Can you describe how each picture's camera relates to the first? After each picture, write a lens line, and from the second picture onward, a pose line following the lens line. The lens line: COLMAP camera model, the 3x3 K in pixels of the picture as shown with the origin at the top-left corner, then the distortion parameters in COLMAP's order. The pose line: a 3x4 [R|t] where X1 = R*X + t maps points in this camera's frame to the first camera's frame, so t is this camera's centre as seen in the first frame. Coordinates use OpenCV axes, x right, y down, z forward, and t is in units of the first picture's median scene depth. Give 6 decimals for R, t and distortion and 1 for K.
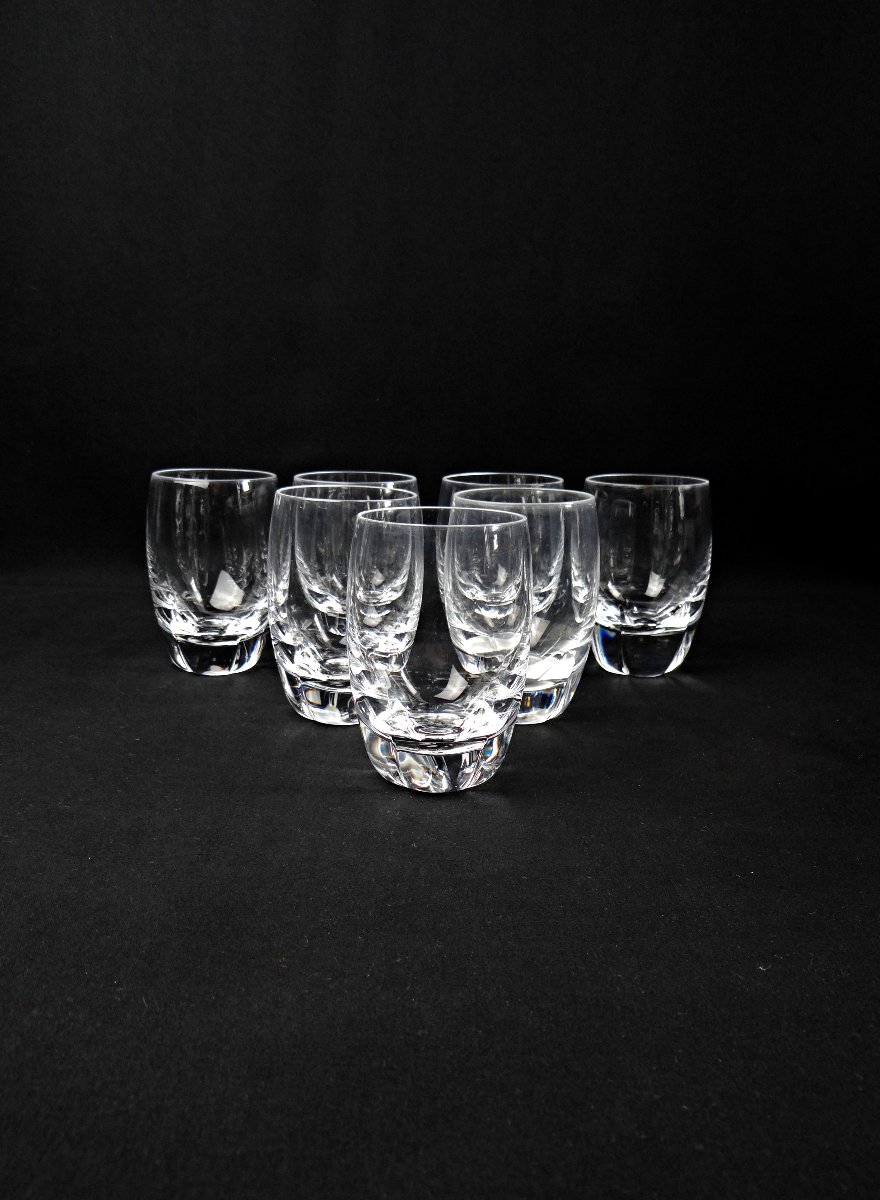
lens RADIAL K [[994.4, 0, 439.2], [0, 994.4, 597.6], [0, 0, 1]] dist [0.000634, -0.004973]
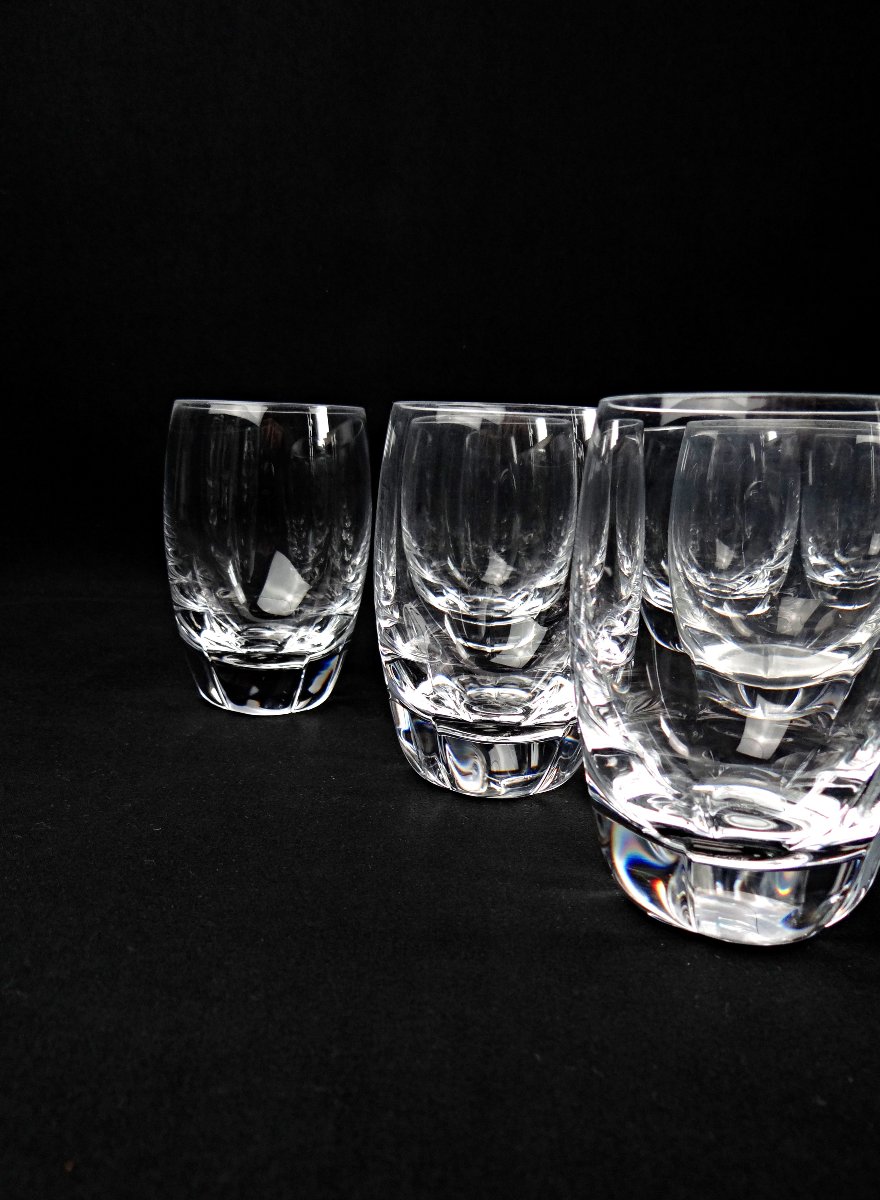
lens RADIAL K [[994.4, 0, 440.5], [0, 994.4, 598.9], [0, 0, 1]] dist [0.000634, -0.004973]
pose [[0.999859, 0.000253, 0.016786, -0.128570], [0.000408, 0.999226, -0.039346, 0.029270], [-0.016783, 0.039347, 0.999085, 0.362007]]
